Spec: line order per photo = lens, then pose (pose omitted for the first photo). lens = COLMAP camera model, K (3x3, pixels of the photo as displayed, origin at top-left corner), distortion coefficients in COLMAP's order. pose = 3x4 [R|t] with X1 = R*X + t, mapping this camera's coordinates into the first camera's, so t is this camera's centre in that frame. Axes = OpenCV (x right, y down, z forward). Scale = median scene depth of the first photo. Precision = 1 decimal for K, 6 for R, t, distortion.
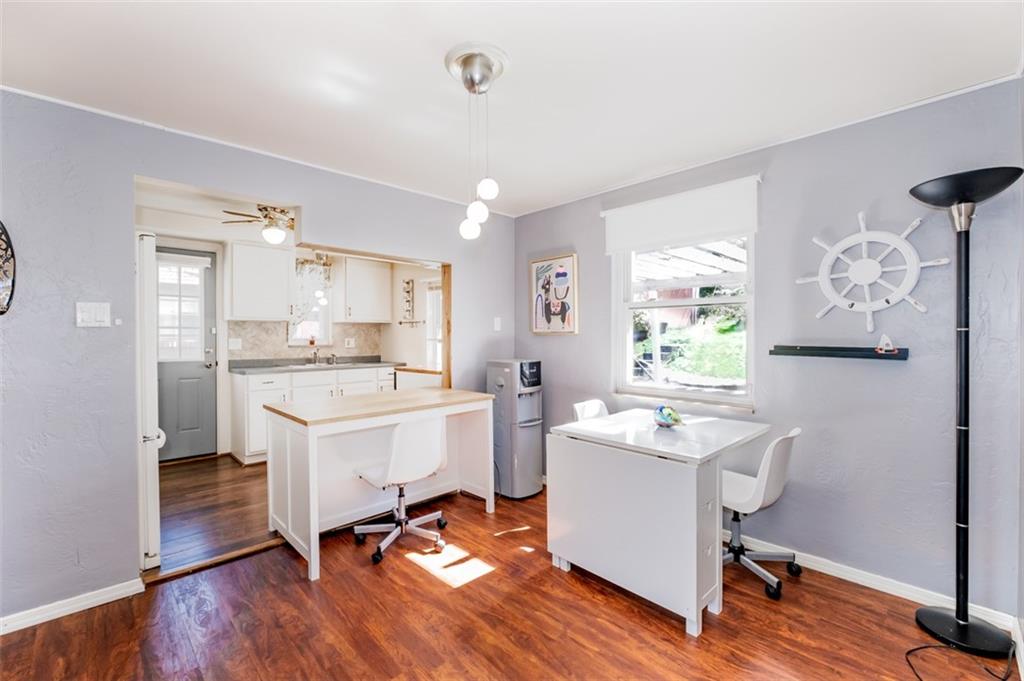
lens RADIAL K [[438.7, 0, 507.5], [0, 438.7, 338.9], [0, 0, 1]] dist [-0.012514, 0.000016]
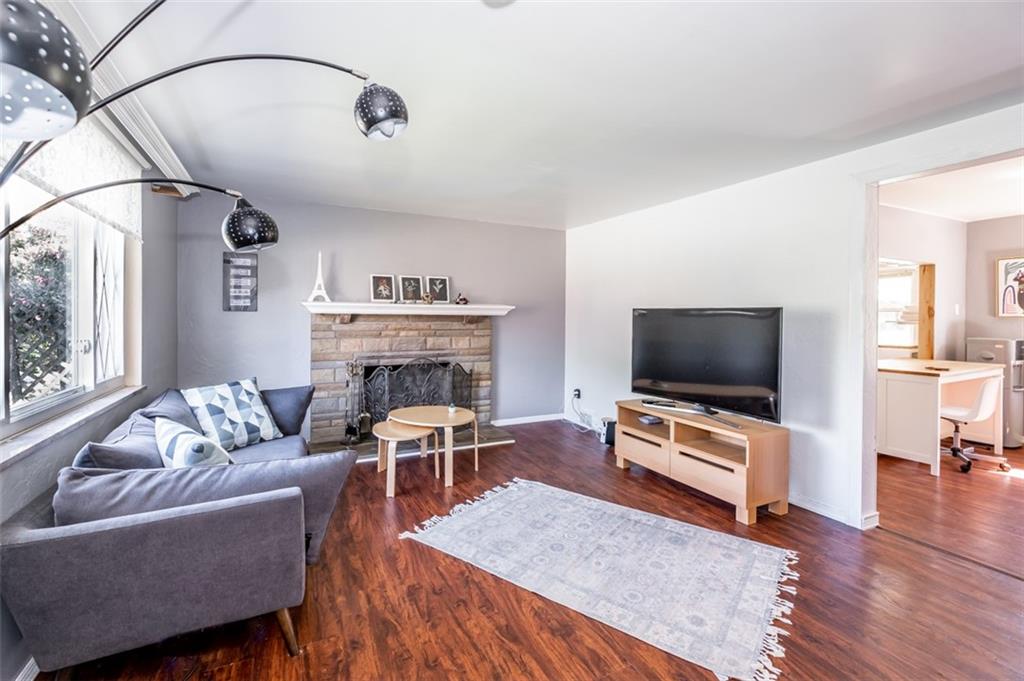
lens RADIAL K [[463.9, 0, 501.3], [0, 463.9, 301.9], [0, 0, 1]] dist [-0.000635, -0.000459]
pose [[0.955260, -0.004905, -0.295727, -0.741769], [-0.004543, 0.999501, -0.031253, -0.006156], [0.295733, 0.031198, 0.954761, -0.547334]]
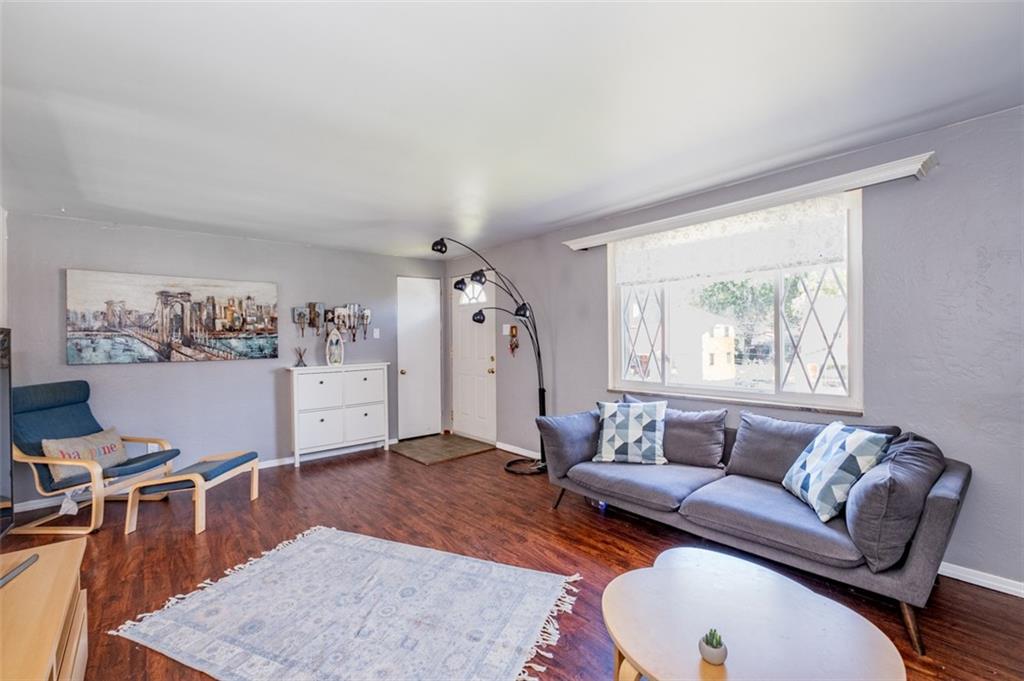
lens RADIAL K [[438.7, 0, 507.5], [0, 438.7, 338.9], [0, 0, 1]] dist [-0.012514, 0.000016]
pose [[-0.998396, 0.012170, 0.055296, -0.988810], [0.012285, 0.999923, 0.001727, -0.008087], [-0.055271, 0.002404, -0.998468, 0.511606]]
